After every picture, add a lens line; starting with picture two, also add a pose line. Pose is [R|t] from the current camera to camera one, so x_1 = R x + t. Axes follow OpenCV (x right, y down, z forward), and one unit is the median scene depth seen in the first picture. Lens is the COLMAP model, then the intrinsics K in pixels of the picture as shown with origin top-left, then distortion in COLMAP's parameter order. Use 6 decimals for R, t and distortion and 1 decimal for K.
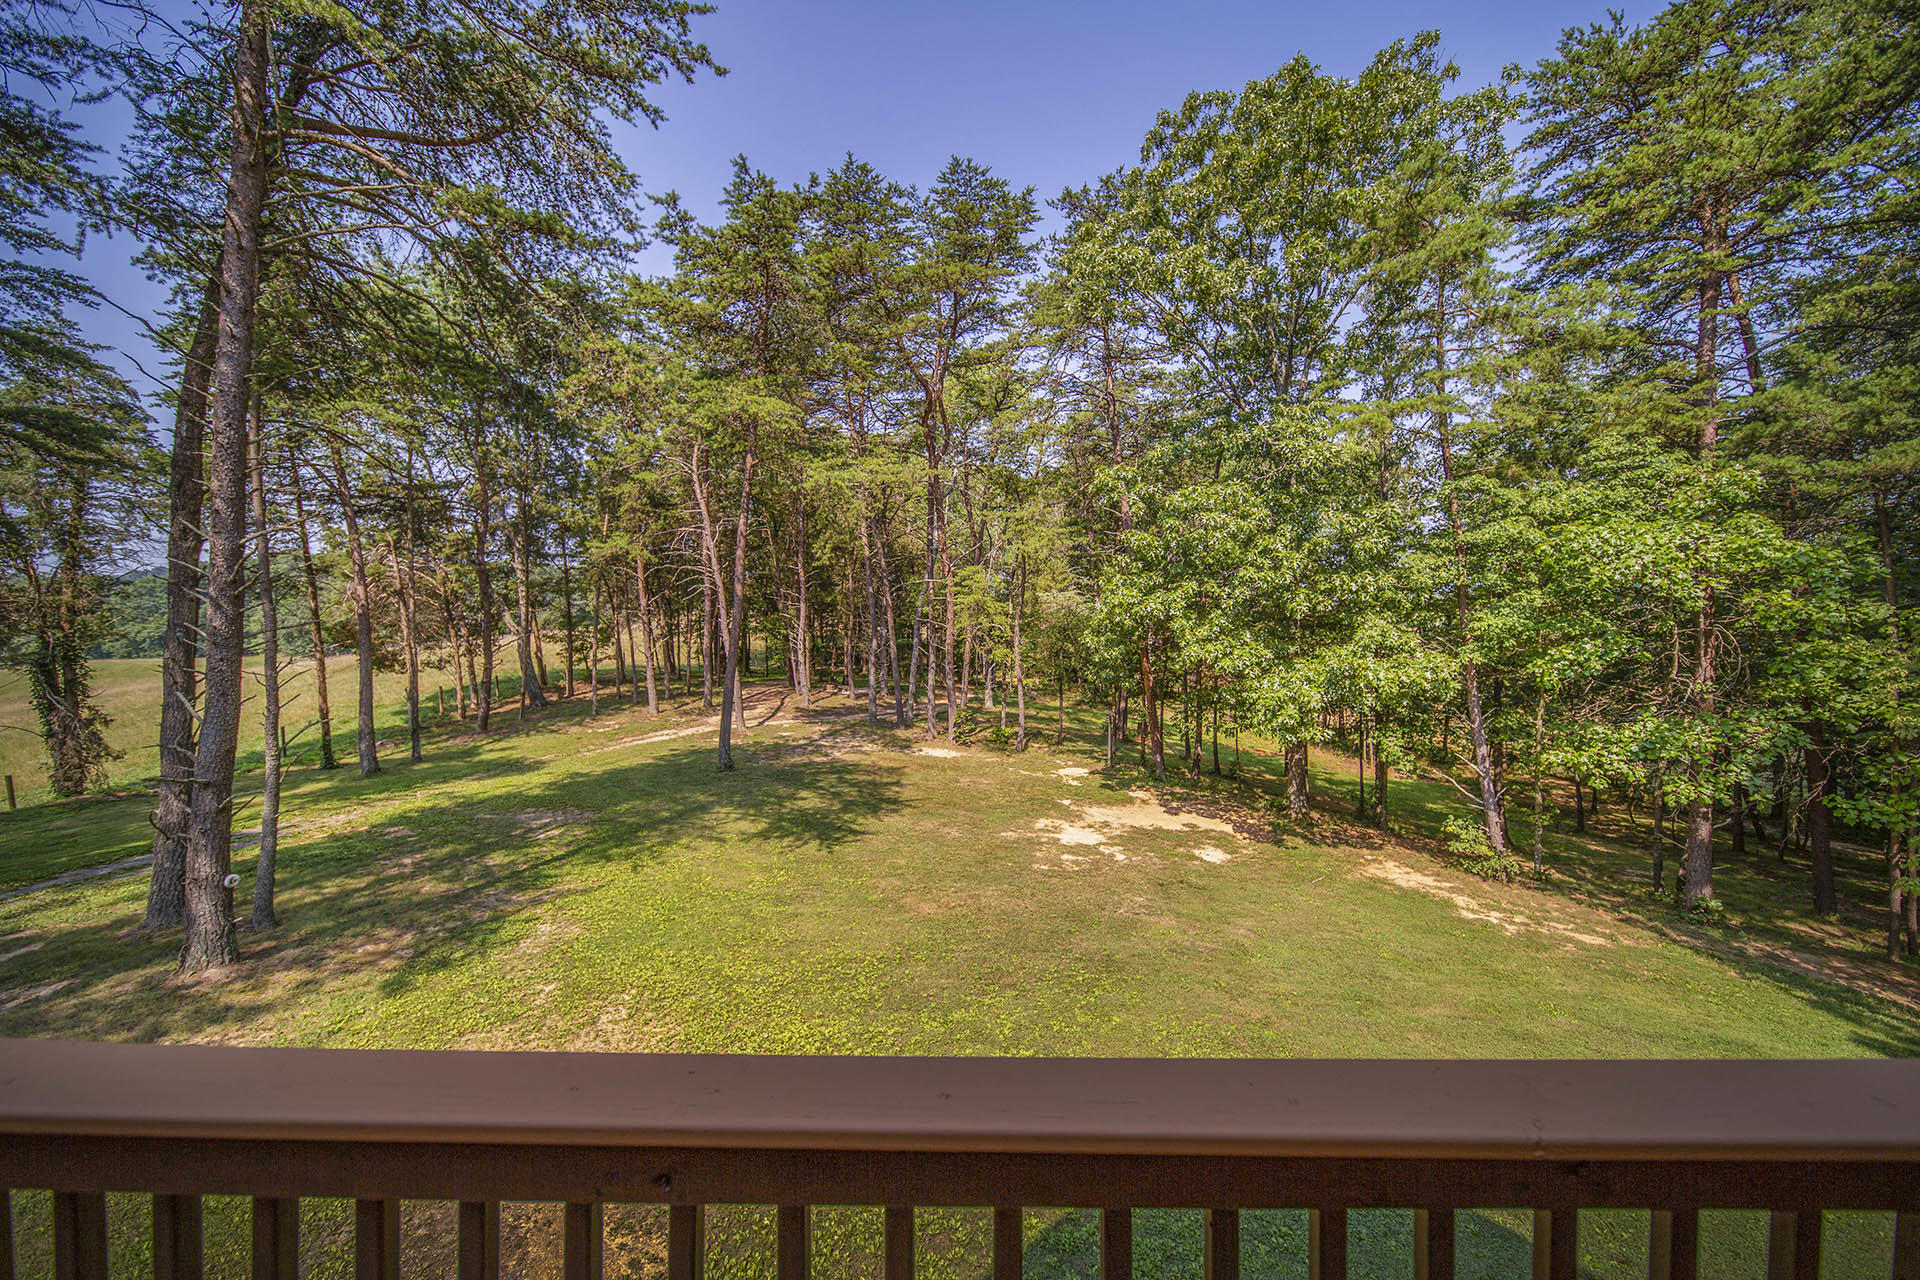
lens RADIAL K [[667.0, 0, 966.0], [0, 667.0, 636.1], [0, 0, 1]] dist [-0.000221, -0.000447]
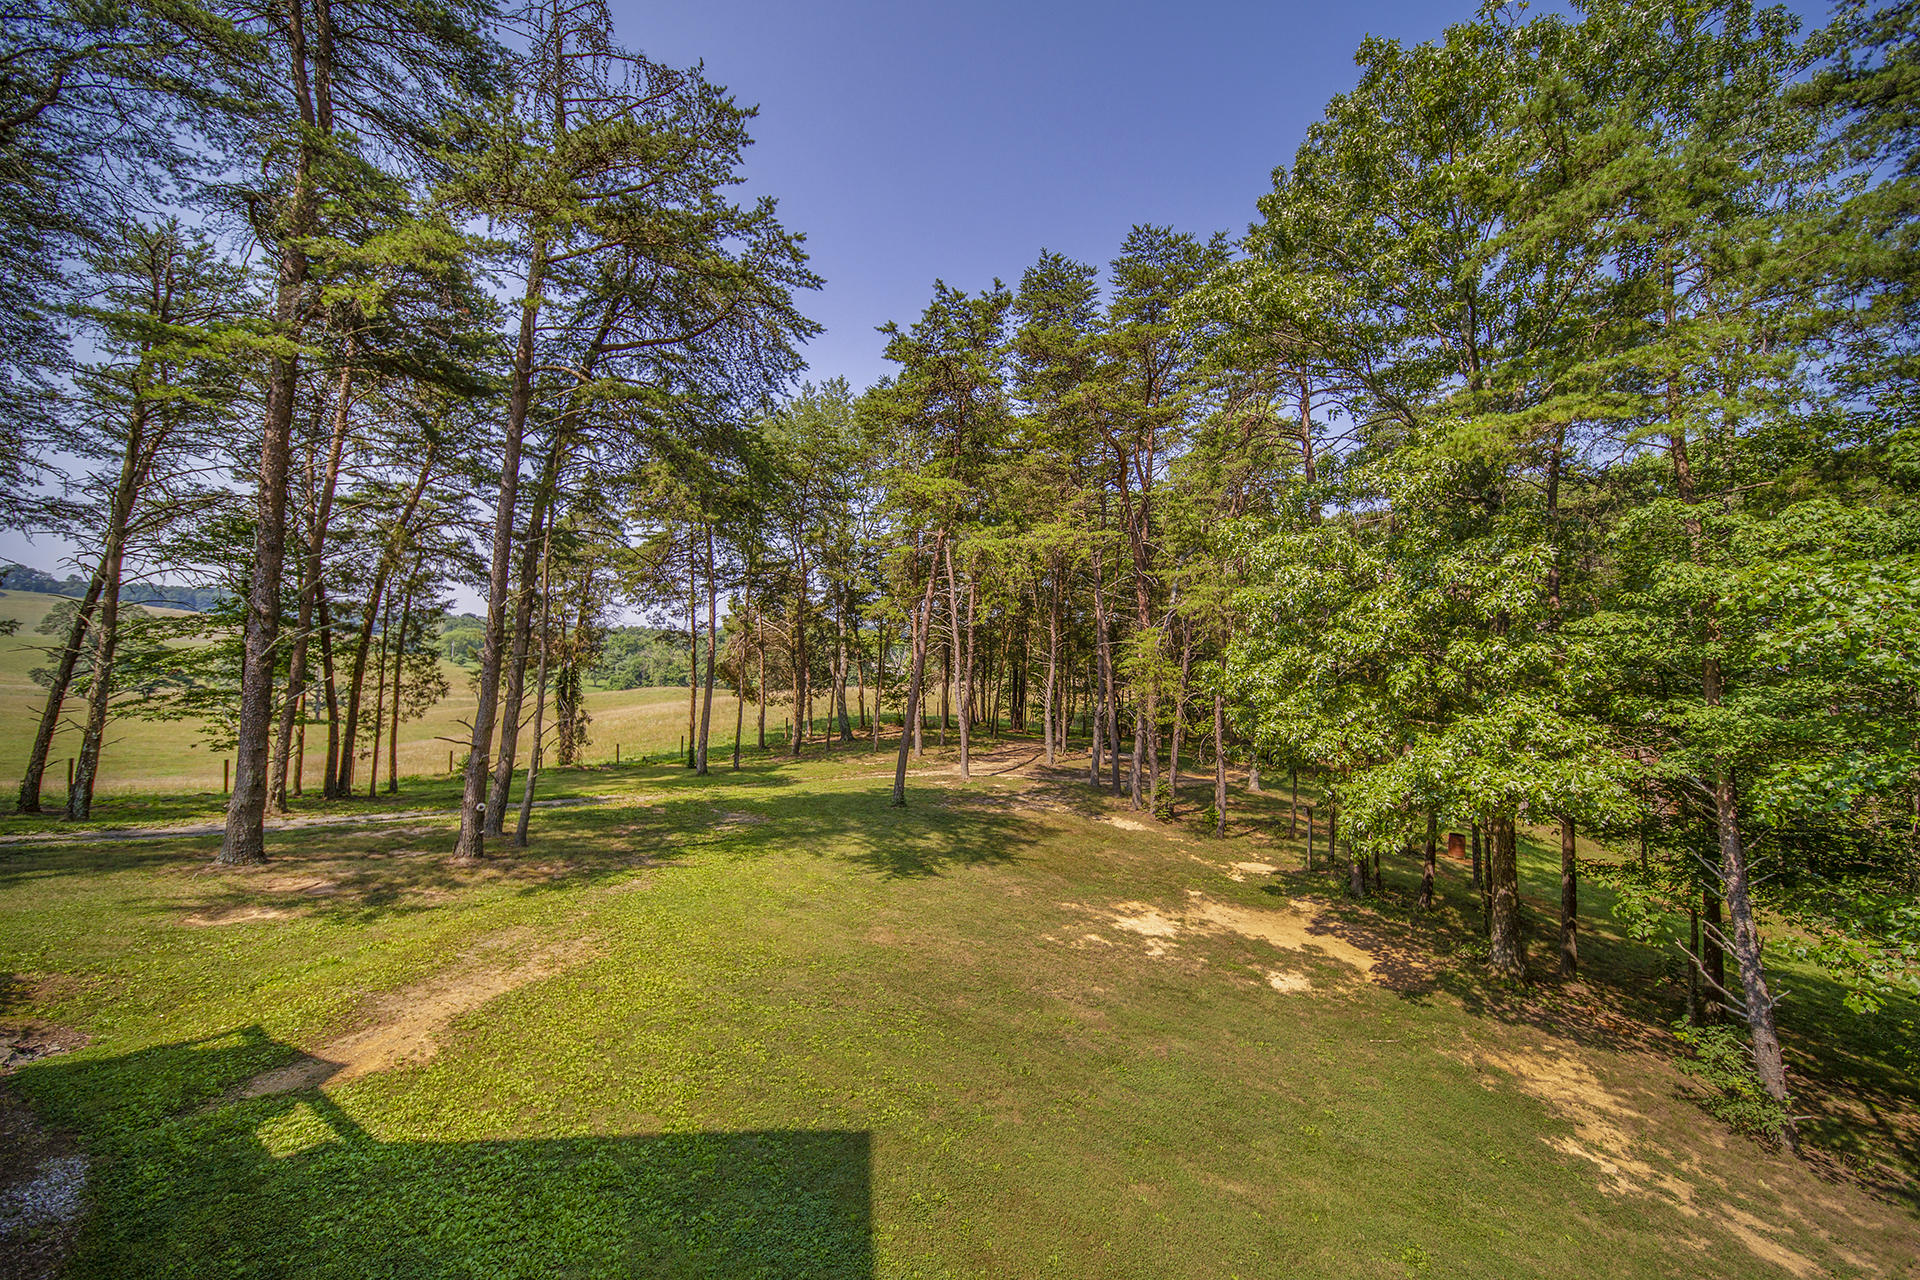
lens RADIAL K [[681.4, 0, 956.6], [0, 681.4, 641.0], [0, 0, 1]] dist [-0.000398, -0.000339]
pose [[0.866887, 0.020341, -0.498089, 0.270154], [-0.064019, 0.995436, -0.070770, -0.000343], [0.494376, 0.093237, 0.864233, 0.027997]]
